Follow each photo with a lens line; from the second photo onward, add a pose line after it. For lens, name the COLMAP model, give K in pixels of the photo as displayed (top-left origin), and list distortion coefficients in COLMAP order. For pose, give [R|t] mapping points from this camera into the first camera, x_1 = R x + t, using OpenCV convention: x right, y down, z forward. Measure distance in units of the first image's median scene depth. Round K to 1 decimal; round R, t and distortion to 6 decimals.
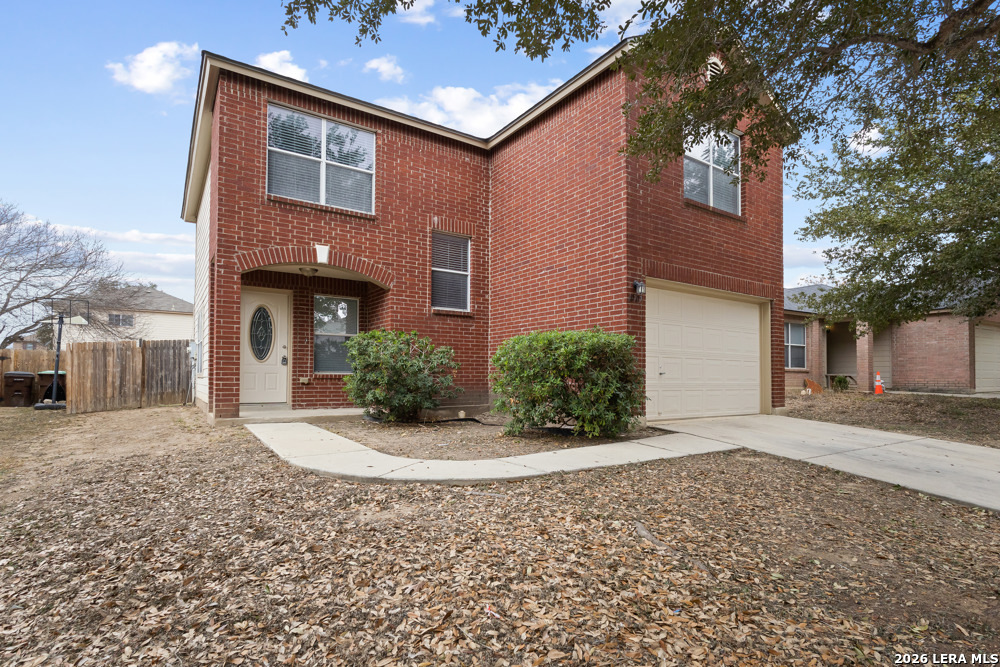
lens RADIAL K [[489.2, 0, 499.8], [0, 489.2, 376.6], [0, 0, 1]] dist [-0.003058, -0.000287]
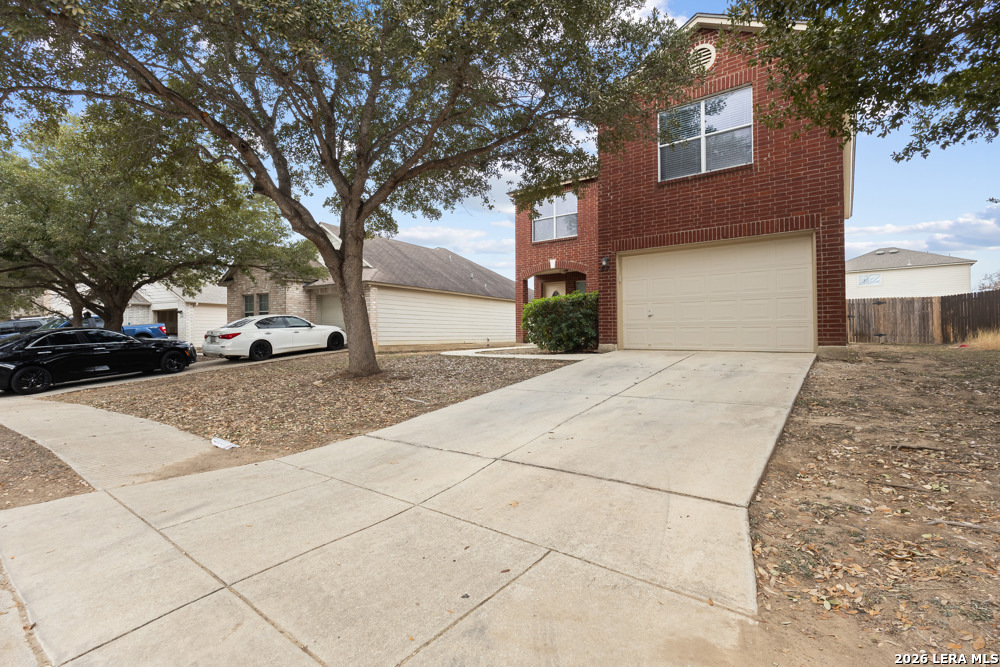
lens RADIAL K [[458.6, 0, 500.0], [0, 458.6, 333.5], [0, 0, 1]] dist [0.001277, 0.000312]
pose [[0.324736, -0.011801, -0.945731, 1.278369], [0.010729, 0.999904, -0.008792, 0.056032], [0.945744, -0.007292, 0.324831, 0.136689]]
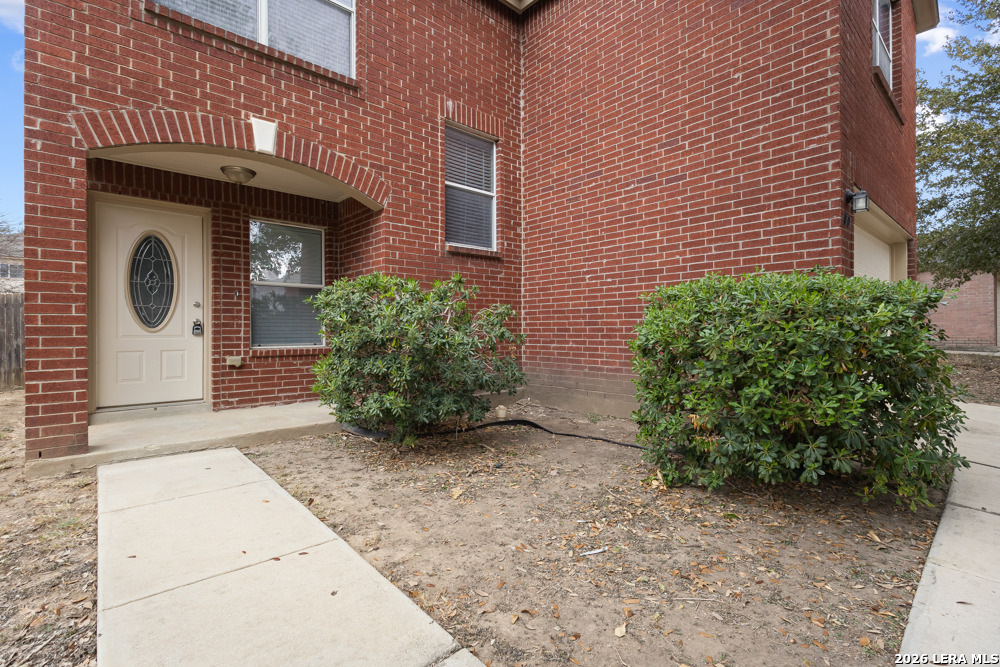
lens RADIAL K [[458.6, 0, 500.0], [0, 458.6, 333.5], [0, 0, 1]] dist [0.001277, 0.000312]
pose [[0.991298, -0.010446, 0.131219, -0.154993], [0.009138, 0.999902, 0.010563, -0.029304], [-0.131316, -0.009272, 0.991297, 0.411496]]
